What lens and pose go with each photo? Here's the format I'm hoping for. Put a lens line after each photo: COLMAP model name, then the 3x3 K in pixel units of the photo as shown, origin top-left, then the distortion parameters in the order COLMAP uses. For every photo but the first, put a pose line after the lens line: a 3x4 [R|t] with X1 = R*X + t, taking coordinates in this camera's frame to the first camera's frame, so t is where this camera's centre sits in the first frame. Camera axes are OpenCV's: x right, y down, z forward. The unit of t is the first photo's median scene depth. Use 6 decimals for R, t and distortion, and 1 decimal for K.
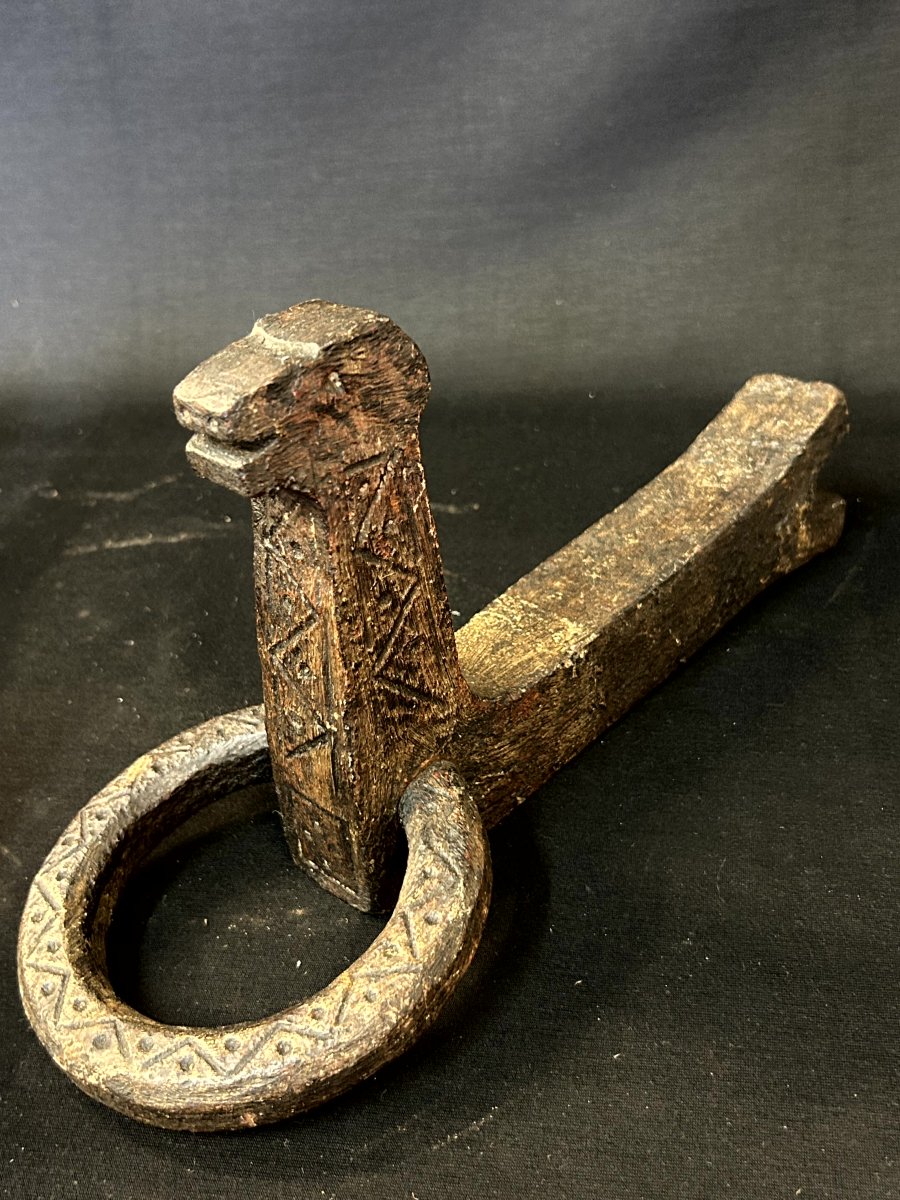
lens RADIAL K [[1259.3, 0, 429.1], [0, 1259.3, 596.1], [0, 0, 1]] dist [0.203765, -0.488680]
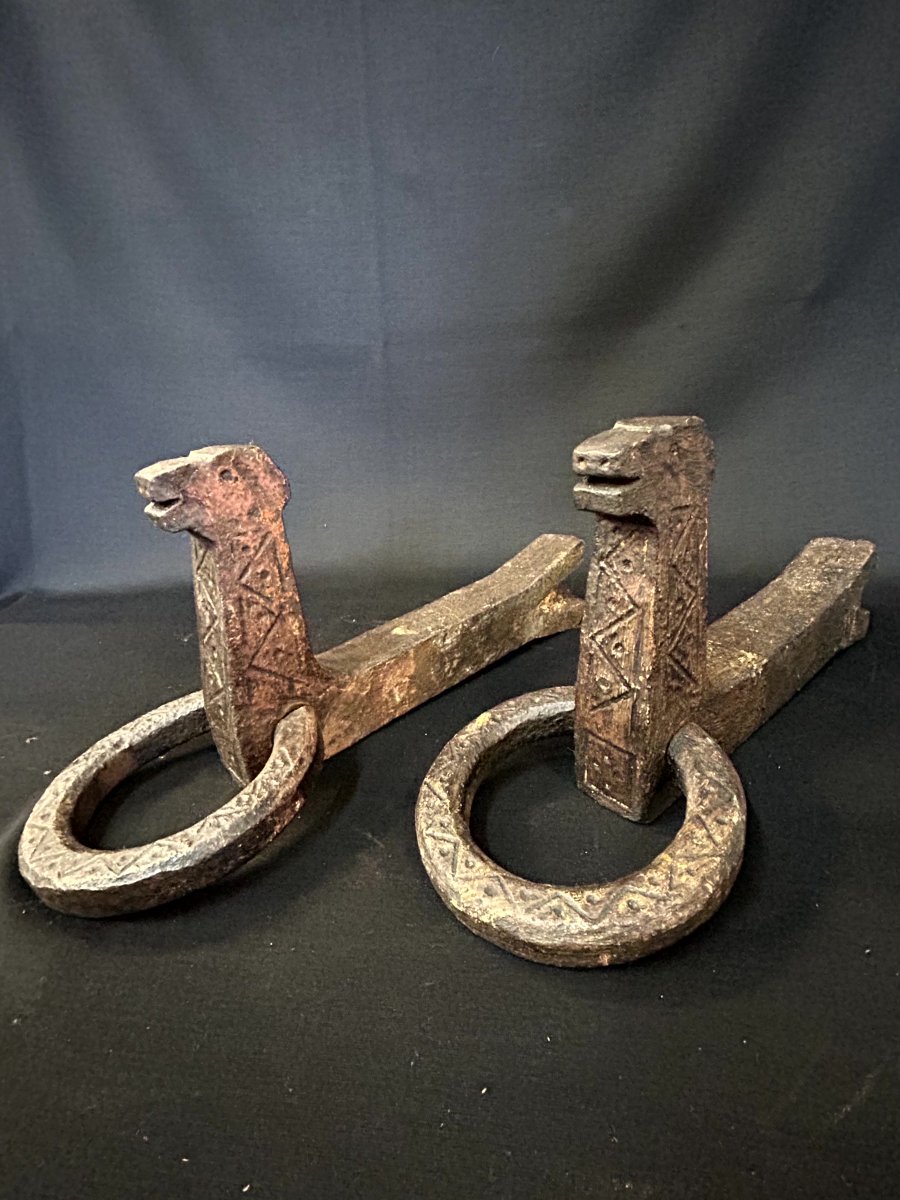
lens RADIAL K [[598.1, 0, 466.3], [0, 598.1, 582.1], [0, 0, 1]] dist [0.004116, 0.000066]
pose [[0.997053, 0.058975, -0.049067, -0.266893], [-0.068244, 0.973994, -0.216051, 0.157653], [0.035050, 0.218763, 0.975148, 0.275567]]
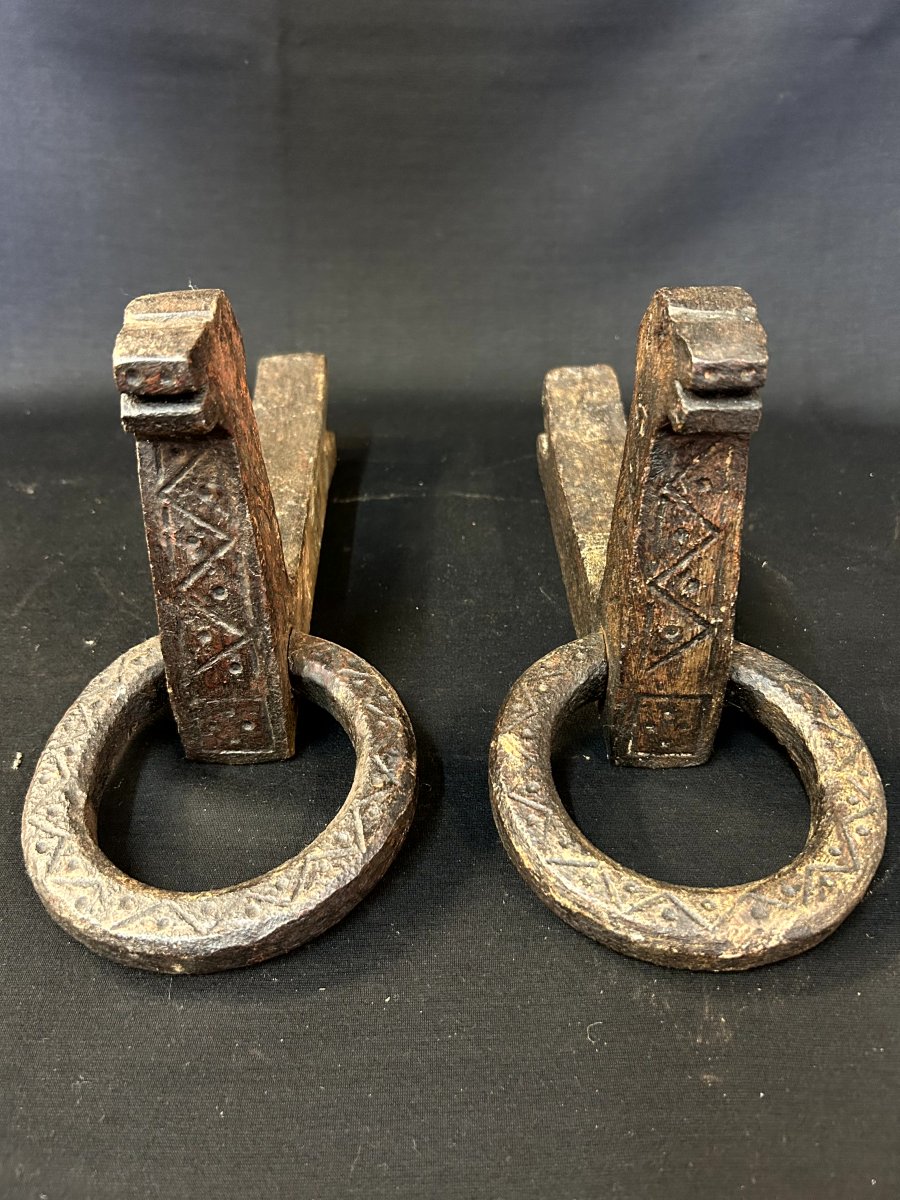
lens RADIAL K [[923.1, 0, 444.2], [0, 923.1, 595.4], [0, 0, 1]] dist [0.033820, 0.000575]
pose [[0.685558, -0.301831, 0.662501, -0.925412], [0.325500, 0.941064, 0.091913, -0.101484], [-0.651198, 0.152632, 0.743401, 0.500824]]
